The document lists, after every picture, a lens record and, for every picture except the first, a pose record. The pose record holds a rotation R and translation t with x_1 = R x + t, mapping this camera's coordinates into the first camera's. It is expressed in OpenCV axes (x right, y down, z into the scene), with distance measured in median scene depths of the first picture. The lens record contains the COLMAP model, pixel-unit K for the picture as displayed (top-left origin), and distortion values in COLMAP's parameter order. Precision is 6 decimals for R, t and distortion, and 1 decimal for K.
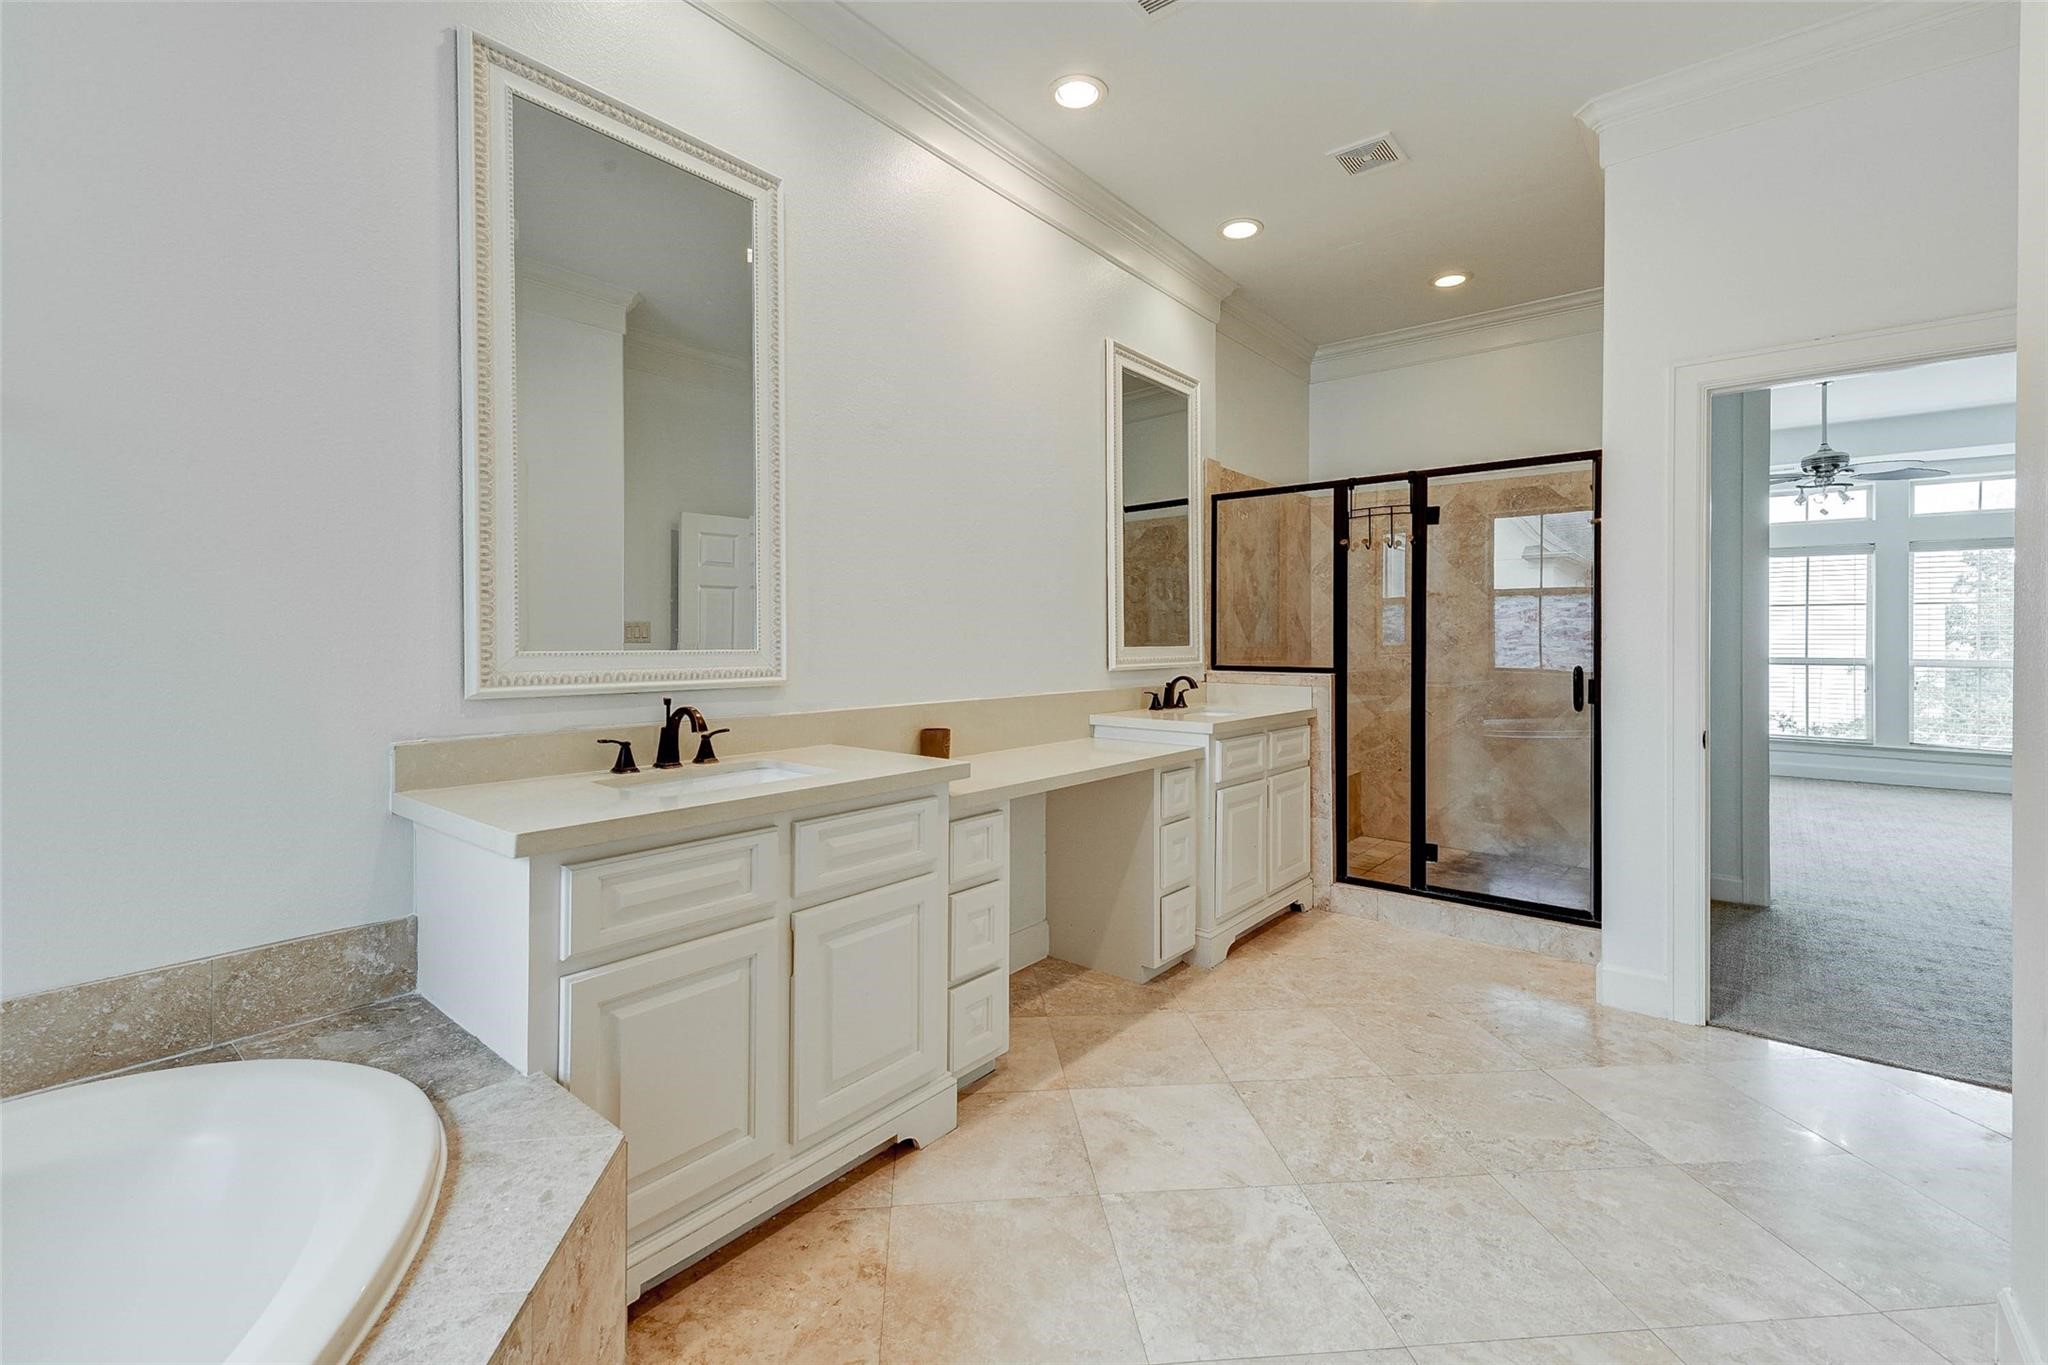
lens RADIAL K [[876.6, 0, 1027.6], [0, 876.6, 671.6], [0, 0, 1]] dist [0.031396, -0.011069]
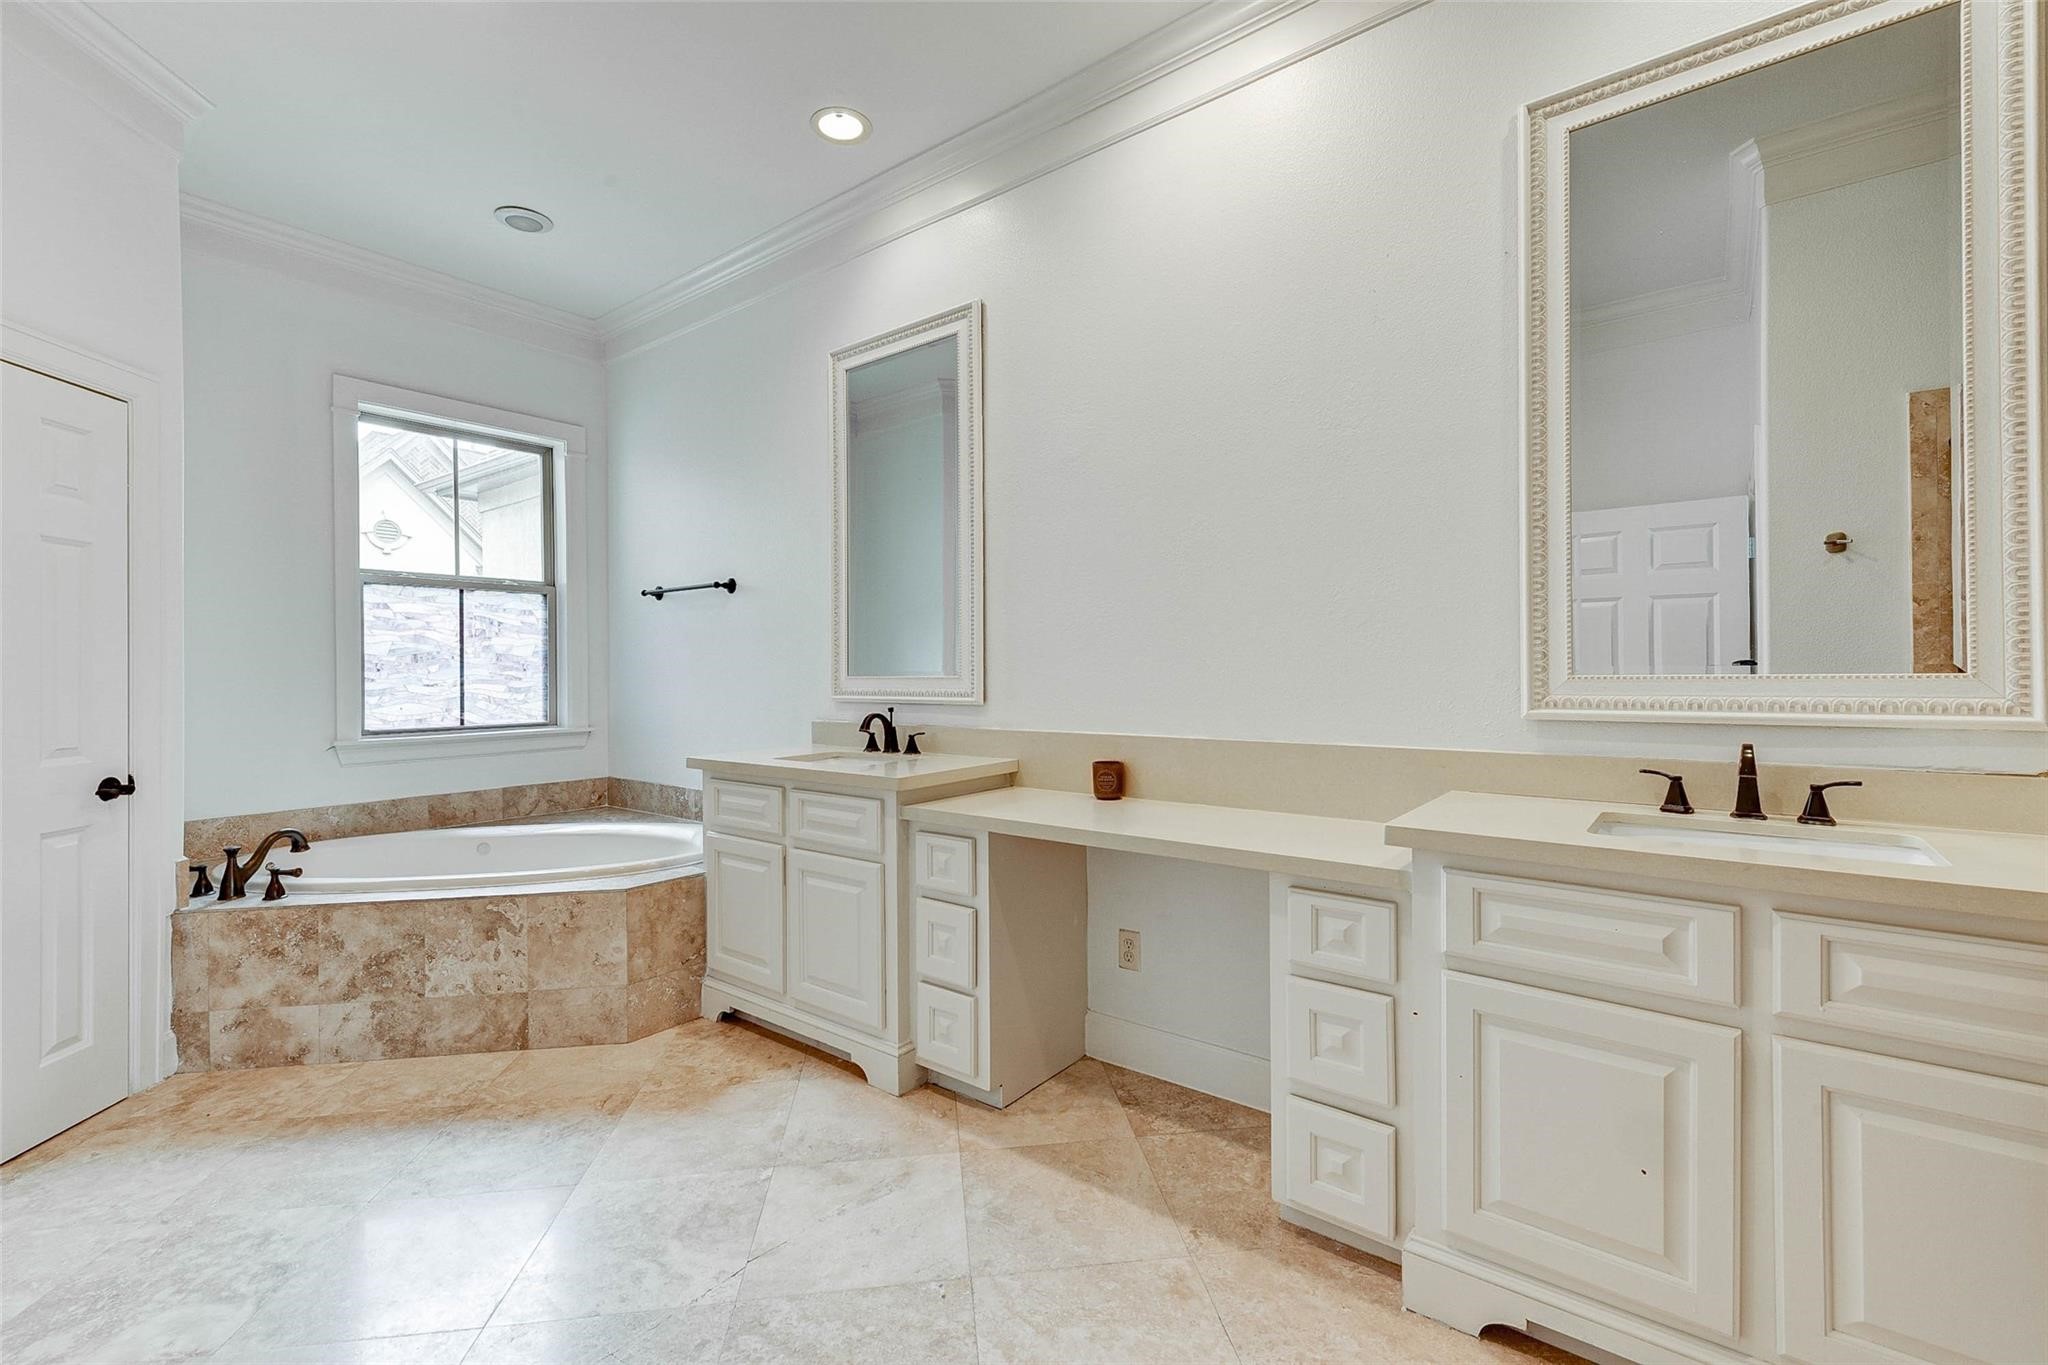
lens RADIAL K [[876.6, 0, 1027.6], [0, 876.6, 671.6], [0, 0, 1]] dist [0.031396, -0.011069]
pose [[0.024461, 0.005654, -0.999685, 1.154970], [-0.024261, 0.999693, 0.005061, -0.046802], [0.999406, 0.024130, 0.024591, 1.224696]]
